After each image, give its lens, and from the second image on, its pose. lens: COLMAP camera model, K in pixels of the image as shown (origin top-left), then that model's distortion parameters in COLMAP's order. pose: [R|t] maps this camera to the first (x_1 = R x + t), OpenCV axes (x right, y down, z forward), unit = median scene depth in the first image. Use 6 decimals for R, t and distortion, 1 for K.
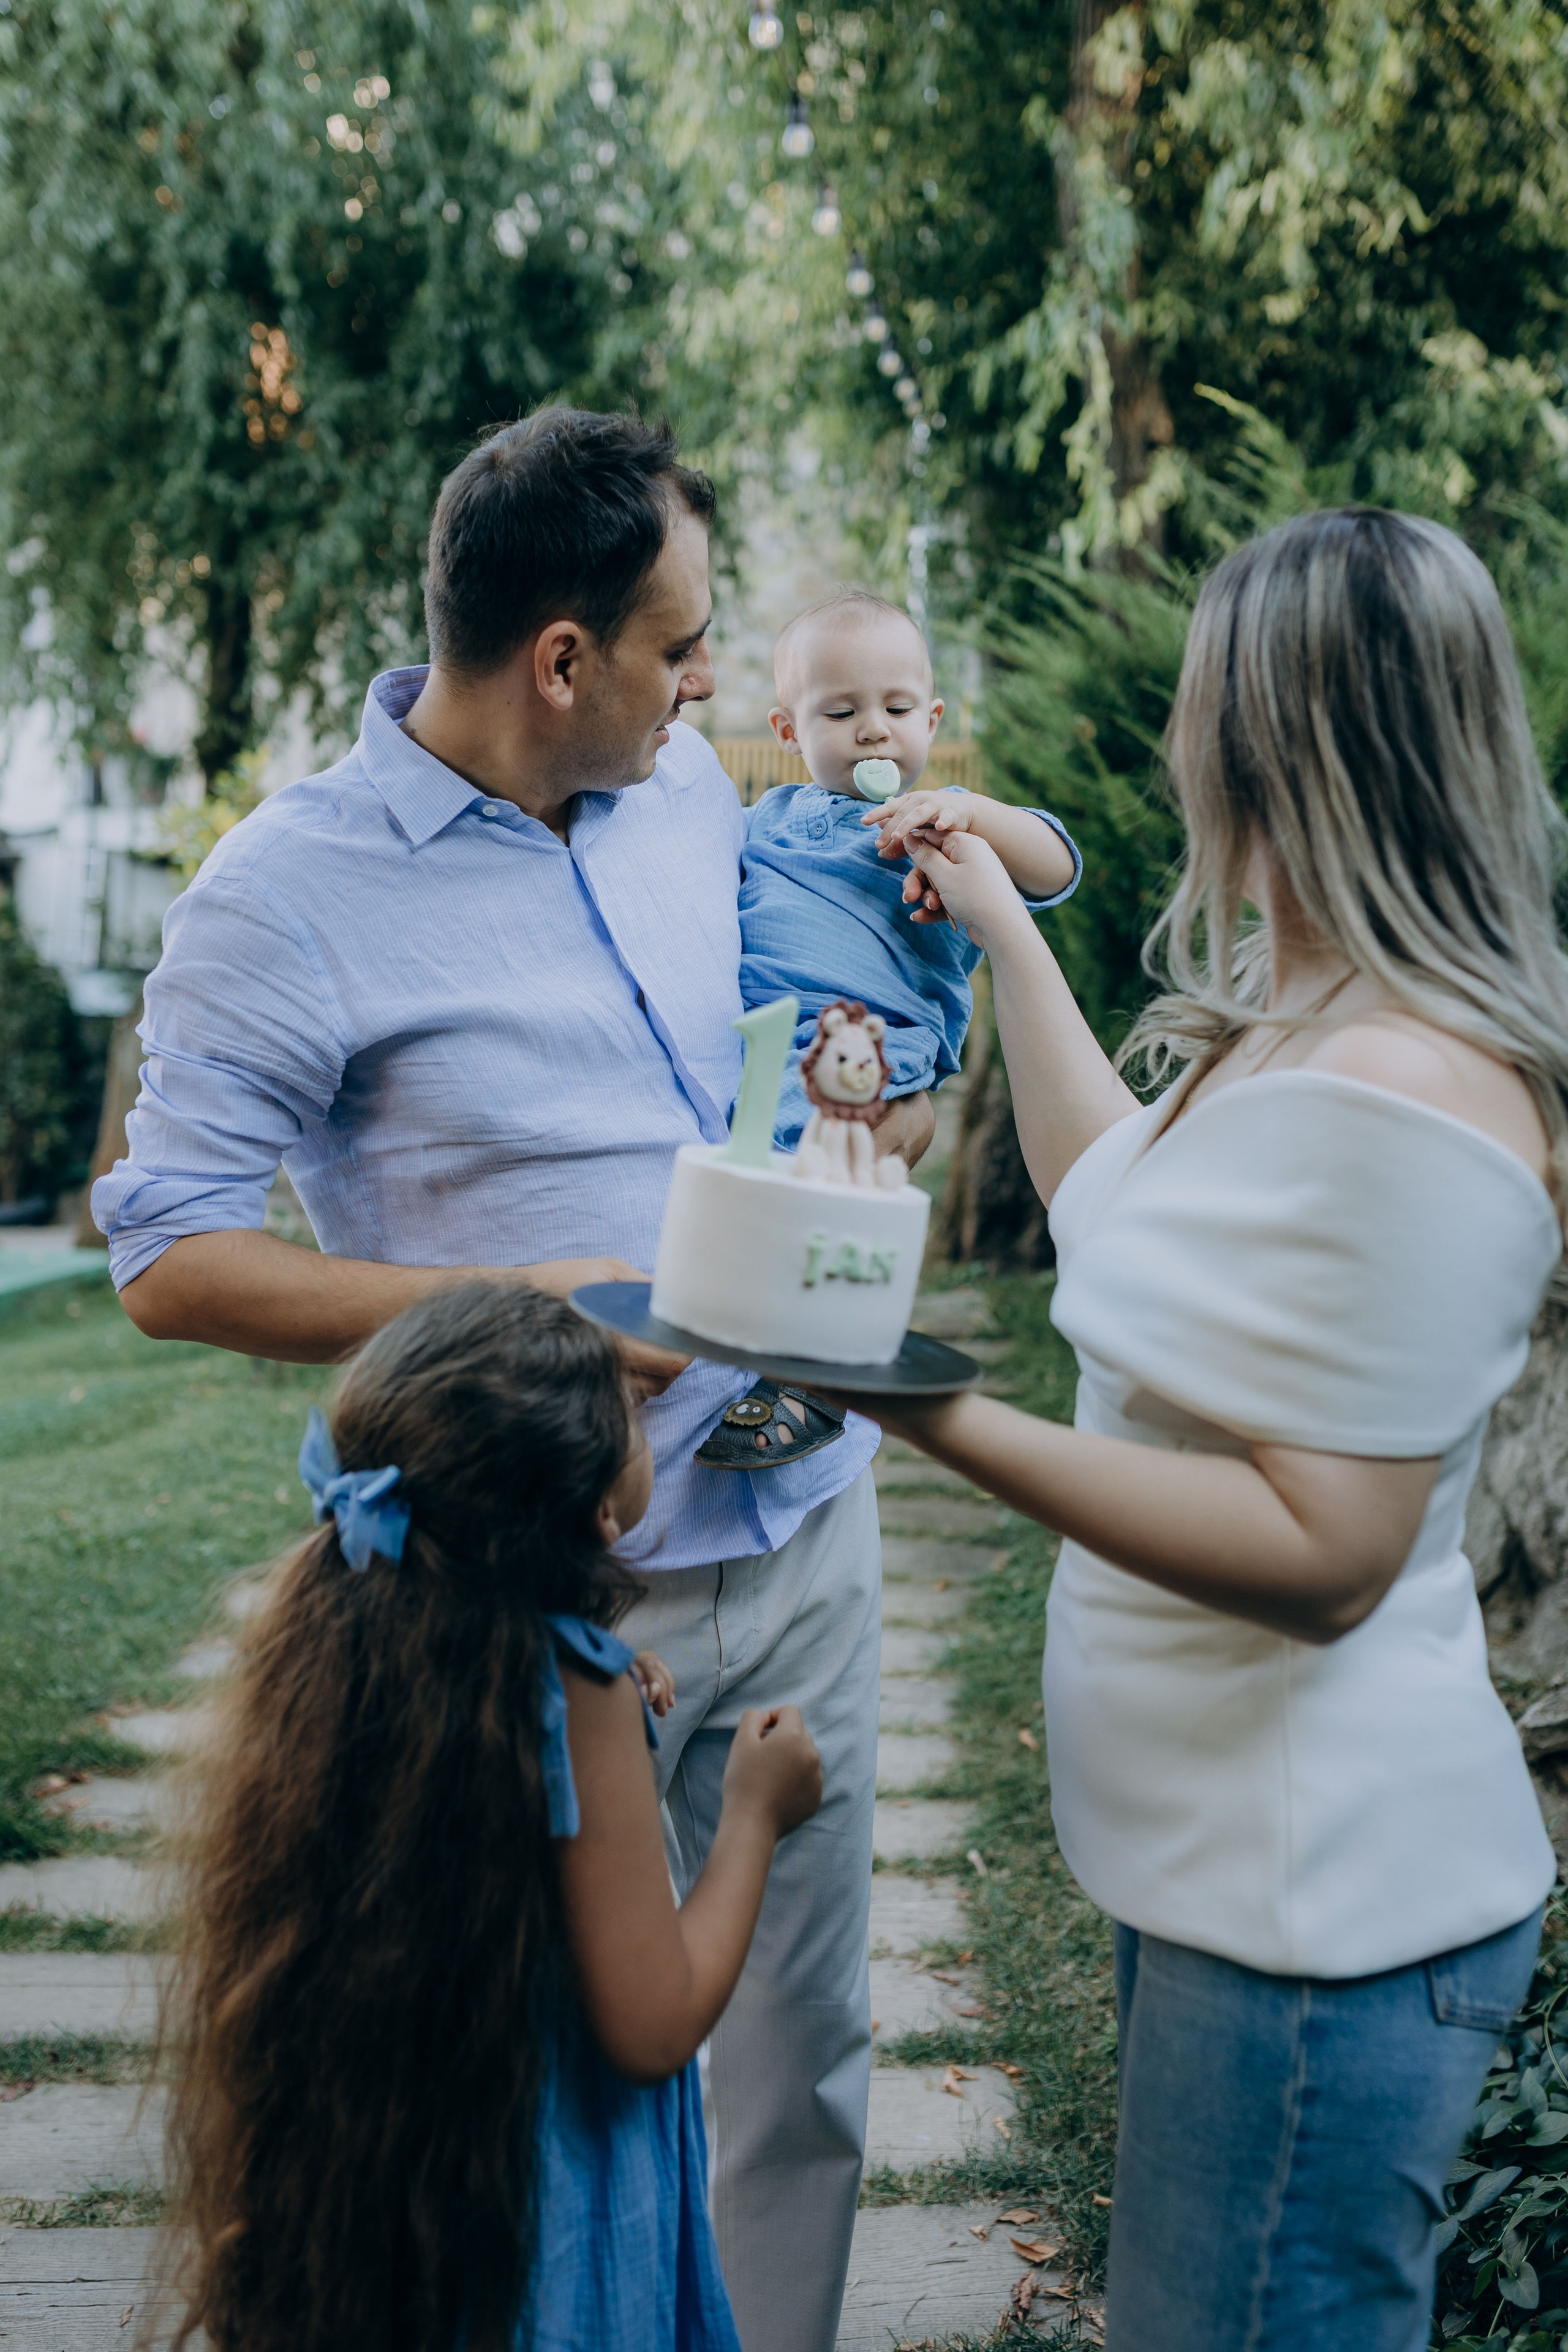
lens RADIAL K [[2431.2, 0, 764.0], [0, 2431.2, 1116.6], [0, 0, 1]] dist [-0.008330, 0.000000]
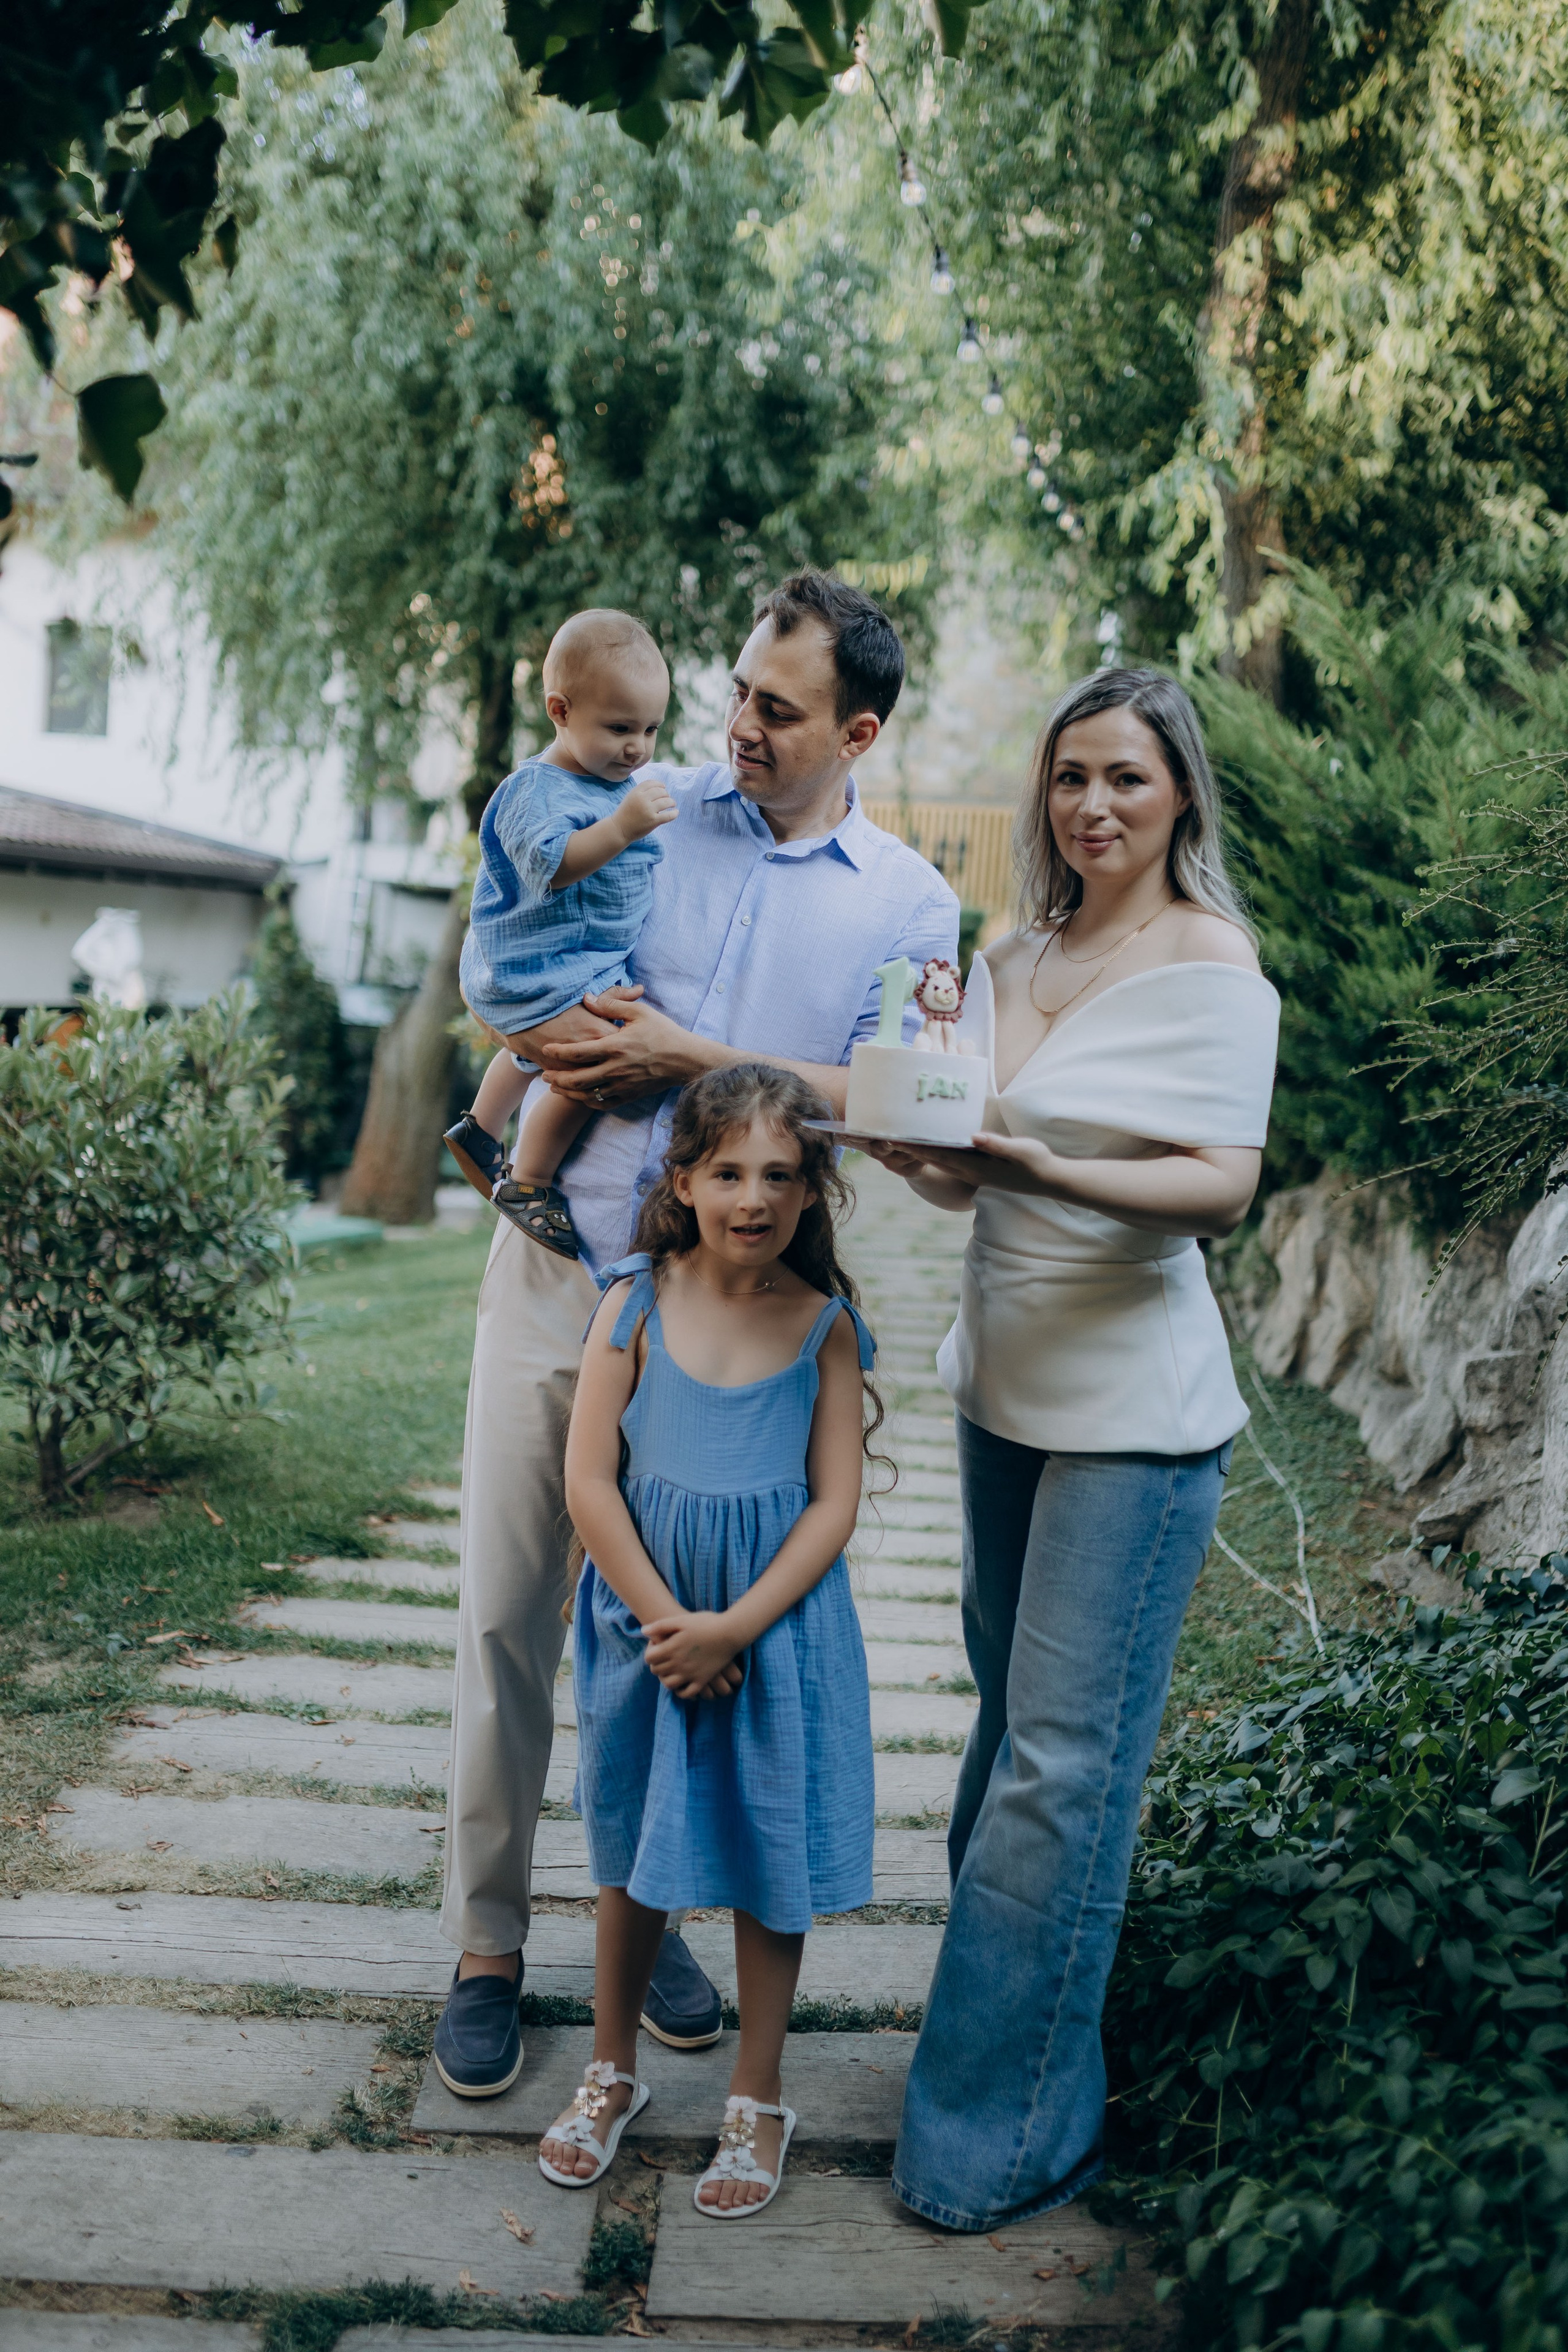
lens RADIAL K [[2390.8, 0, 792.0], [0, 2390.8, 1171.5], [0, 0, 1]] dist [-0.009731, 0.000000]
pose [[0.996262, 0.048113, -0.071749, 0.021395], [-0.048199, 0.998838, 0.000528, 0.033351], [0.071691, 0.002932, 0.997423, -0.202152]]
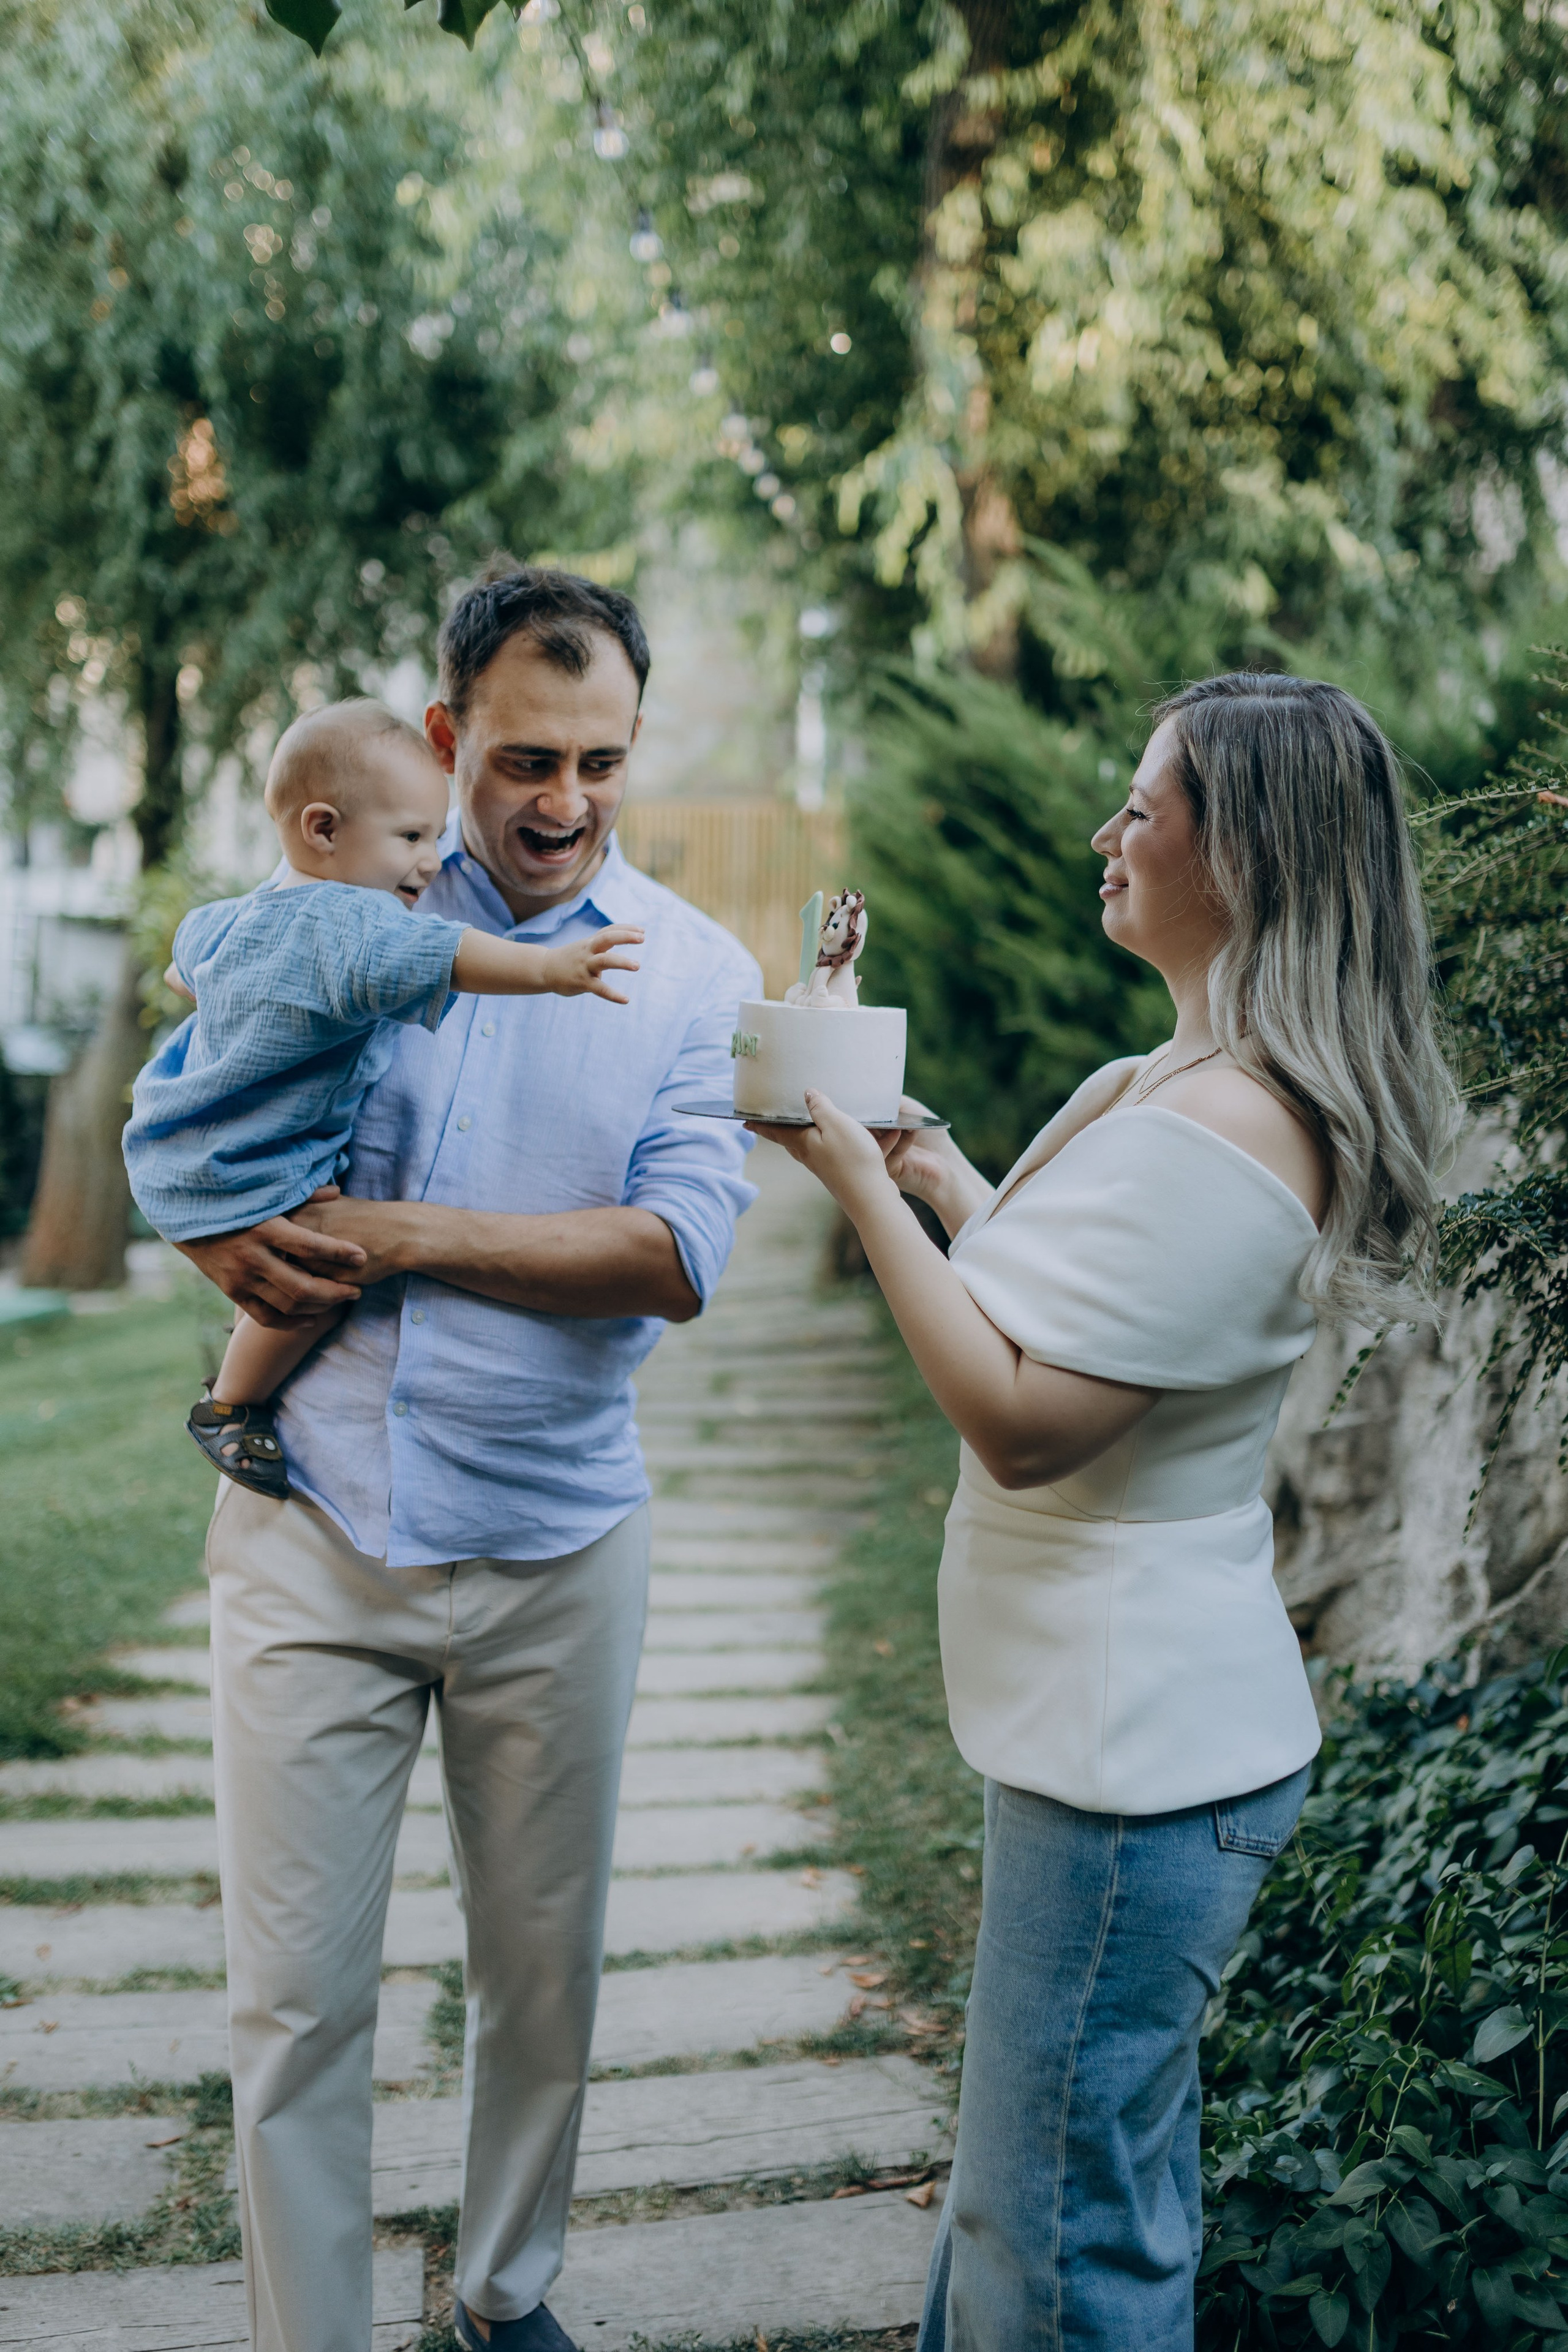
lens RADIAL K [[2431.2, 0, 870.9], [0, 2431.2, 1154.8], [0, 0, 1]] dist [-0.008330, 0.000000]
pose [[0.996937, -0.015239, 0.076710, 0.007301], [0.015632, 0.999868, -0.004533, 0.008588], [-0.076630, 0.005718, 0.997043, -0.124564]]
